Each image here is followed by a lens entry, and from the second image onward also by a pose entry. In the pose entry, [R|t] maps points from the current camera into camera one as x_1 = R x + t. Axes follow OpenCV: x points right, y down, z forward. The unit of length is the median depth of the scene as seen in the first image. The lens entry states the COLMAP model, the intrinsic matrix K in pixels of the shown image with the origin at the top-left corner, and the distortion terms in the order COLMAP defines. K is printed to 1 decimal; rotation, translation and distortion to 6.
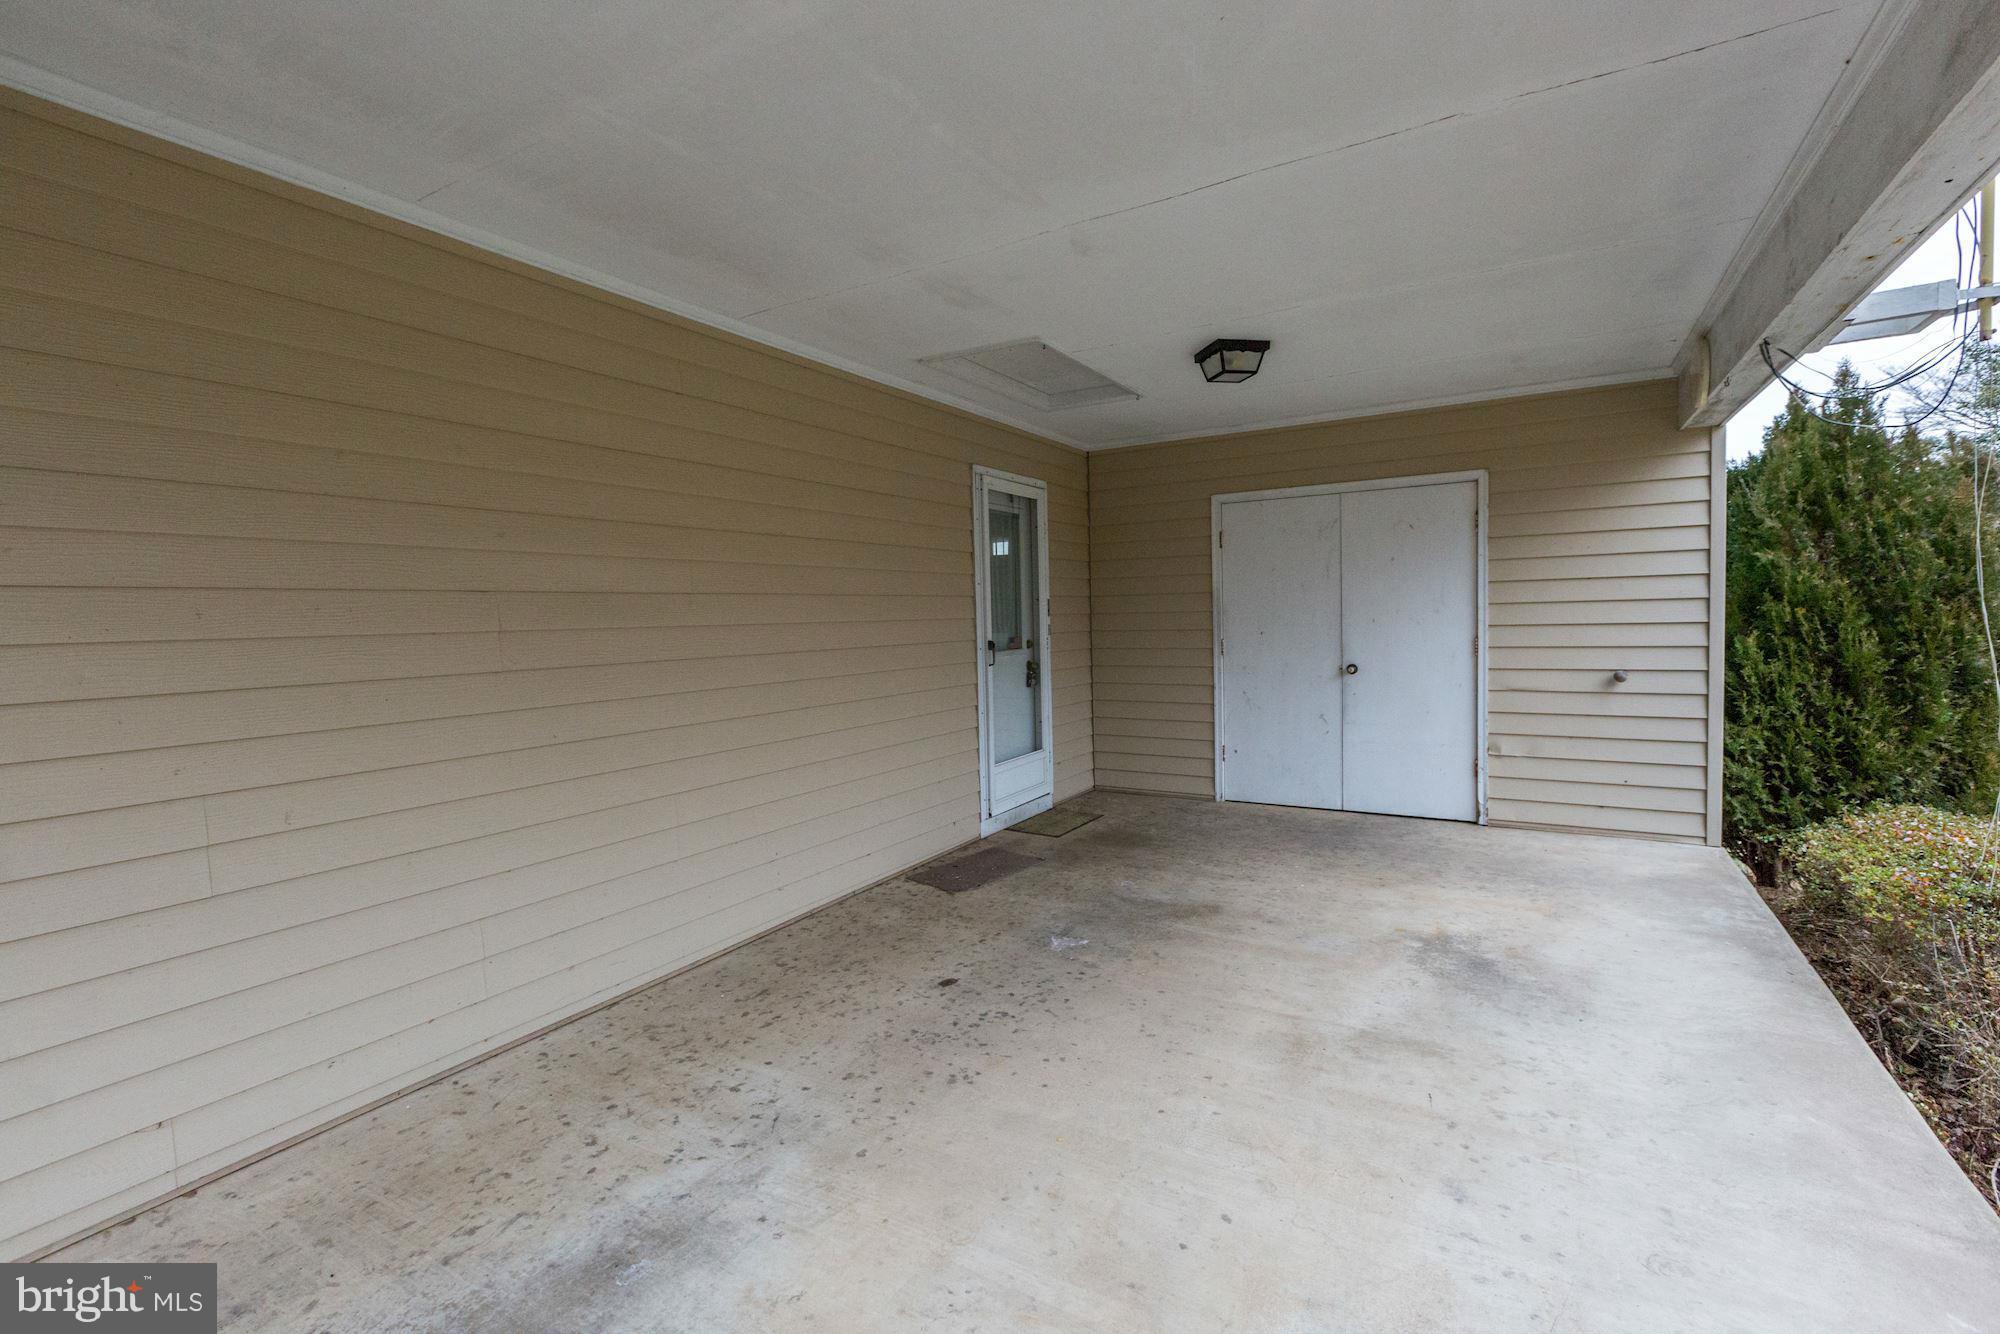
lens RADIAL K [[966.4, 0, 1007.8], [0, 966.4, 672.4], [0, 0, 1]] dist [0.003878, 0.000402]
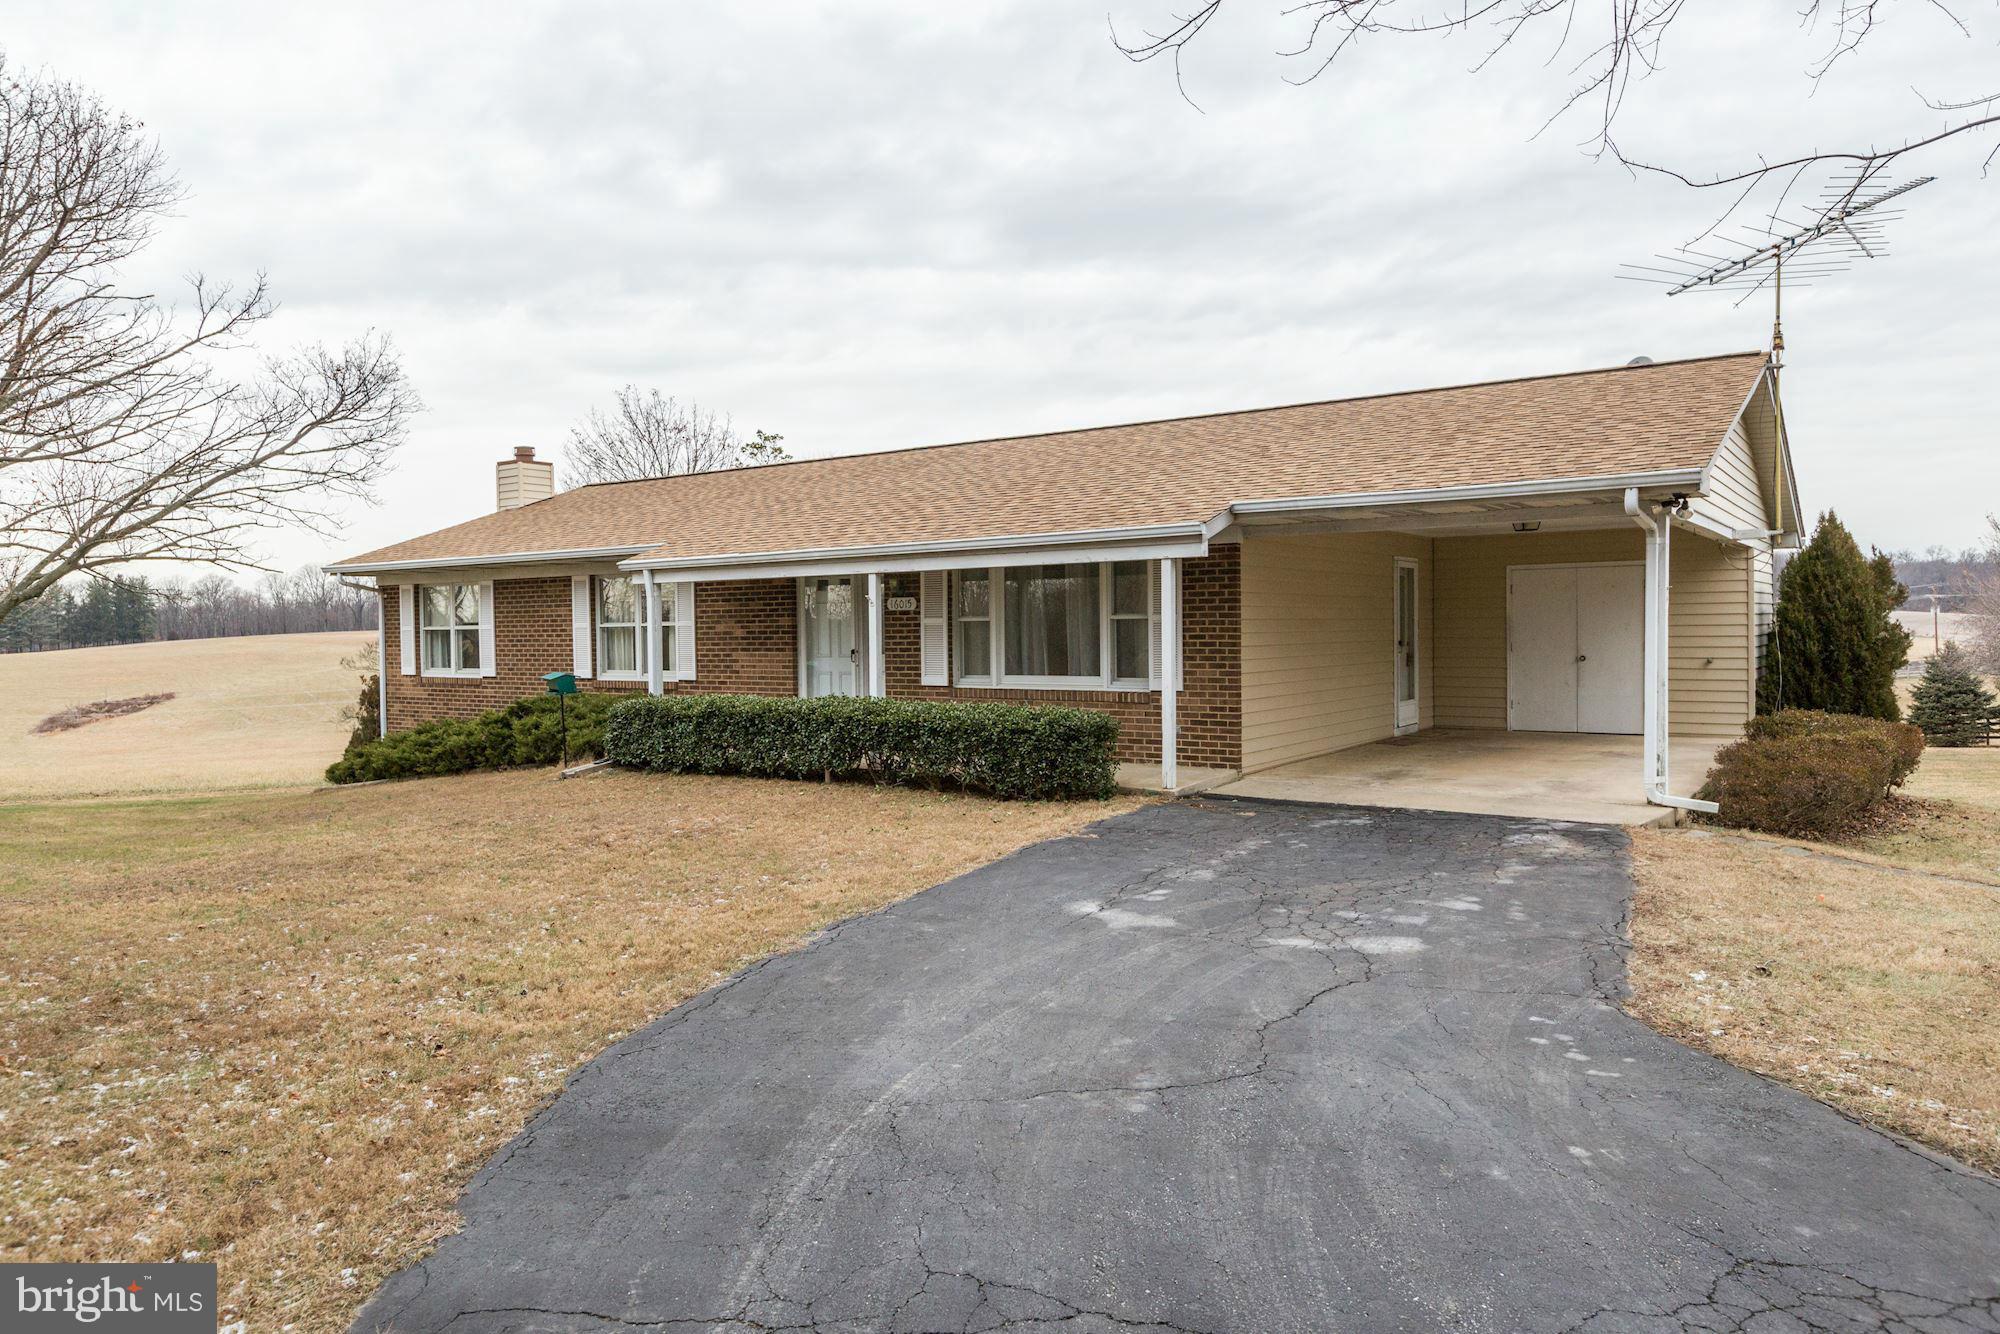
lens RADIAL K [[1515.0, 0, 990.4], [0, 1515.0, 660.9], [0, 0, 1]] dist [0.037899, 0.000320]
pose [[0.997472, 0.010848, -0.070232, -0.602108], [-0.012882, 0.999509, -0.028567, 0.102786], [0.069888, 0.029399, 0.997122, -2.092172]]
